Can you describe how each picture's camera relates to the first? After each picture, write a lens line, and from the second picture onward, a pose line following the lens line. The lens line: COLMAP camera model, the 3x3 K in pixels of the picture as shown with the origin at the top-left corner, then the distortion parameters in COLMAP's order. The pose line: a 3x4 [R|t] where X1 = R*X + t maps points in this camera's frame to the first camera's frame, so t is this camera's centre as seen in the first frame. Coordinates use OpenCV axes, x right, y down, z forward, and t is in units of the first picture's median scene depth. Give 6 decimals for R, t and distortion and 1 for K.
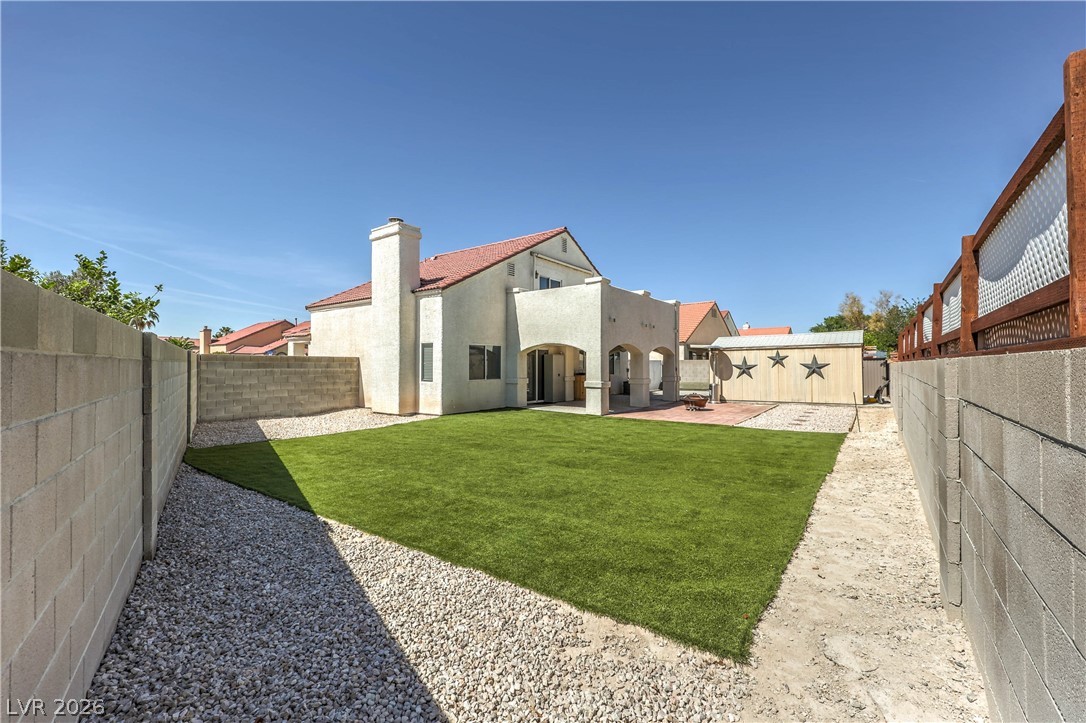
lens RADIAL K [[446.1, 0, 545.5], [0, 446.1, 358.2], [0, 0, 1]] dist [0.000287, 0.000010]
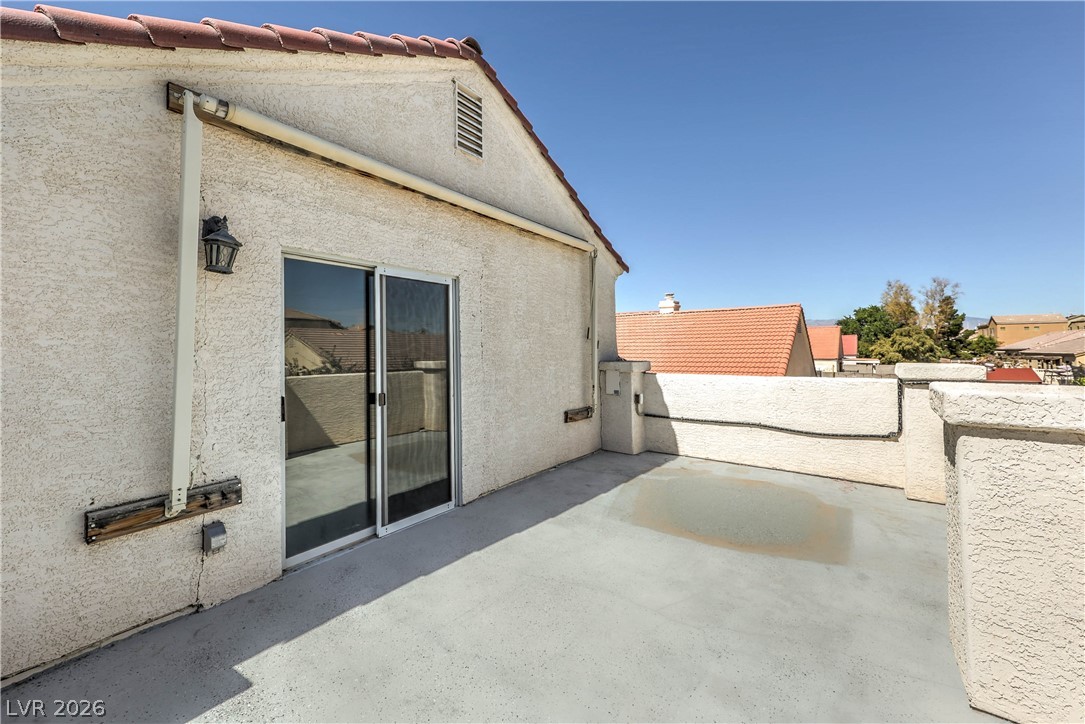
lens RADIAL K [[453.6, 0, 542.9], [0, 453.6, 336.2], [0, 0, 1]] dist [0.000930, 0.000132]
pose [[0.999761, -0.003716, 0.021536, 0.073502], [0.004069, 0.999857, -0.016394, -0.141304], [-0.021472, 0.016478, 0.999634, 0.770425]]
